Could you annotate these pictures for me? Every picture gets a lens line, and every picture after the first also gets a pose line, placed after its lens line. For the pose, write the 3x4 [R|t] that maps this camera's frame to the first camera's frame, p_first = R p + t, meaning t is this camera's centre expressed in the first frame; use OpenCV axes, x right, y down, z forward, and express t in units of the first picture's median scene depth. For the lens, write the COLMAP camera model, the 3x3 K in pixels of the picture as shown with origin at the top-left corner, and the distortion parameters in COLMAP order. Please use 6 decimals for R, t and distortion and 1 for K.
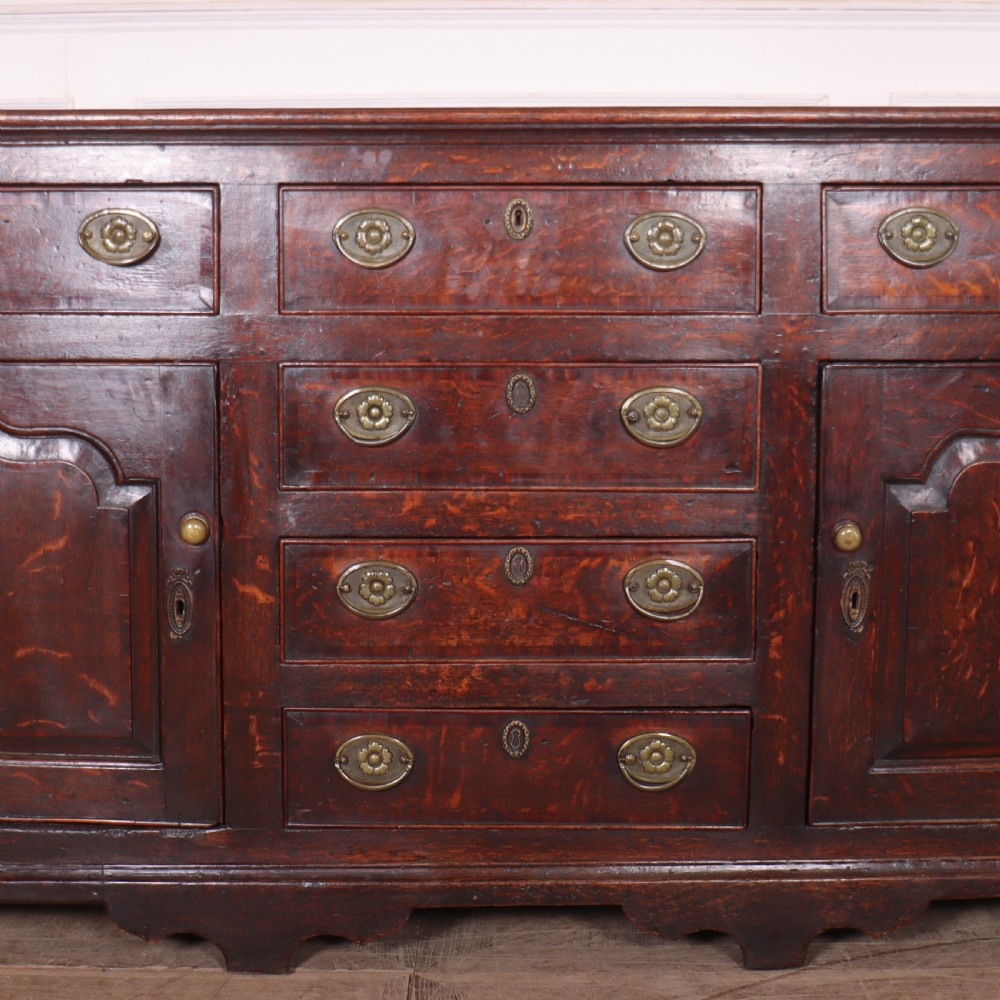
lens RADIAL K [[1703.1, 0, 479.5], [0, 1703.1, 532.5], [0, 0, 1]] dist [-0.145956, 0.000000]
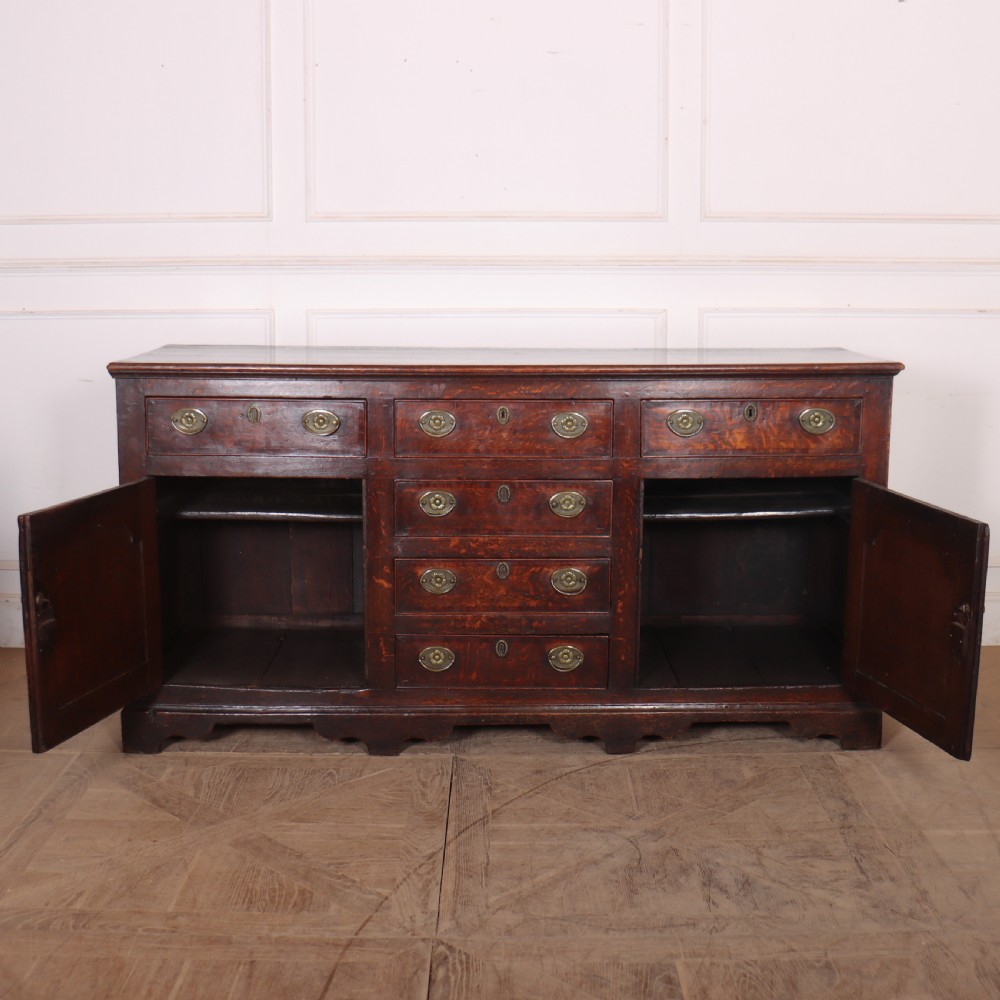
lens RADIAL K [[1430.4, 0, 483.3], [0, 1430.4, 483.2], [0, 0, 1]] dist [-0.154753, 0.000000]
pose [[0.999982, 0.000644, -0.005908, 0.008535], [-0.000468, 0.999558, 0.029712, -0.148007], [0.005924, -0.029709, 0.999541, -0.843896]]
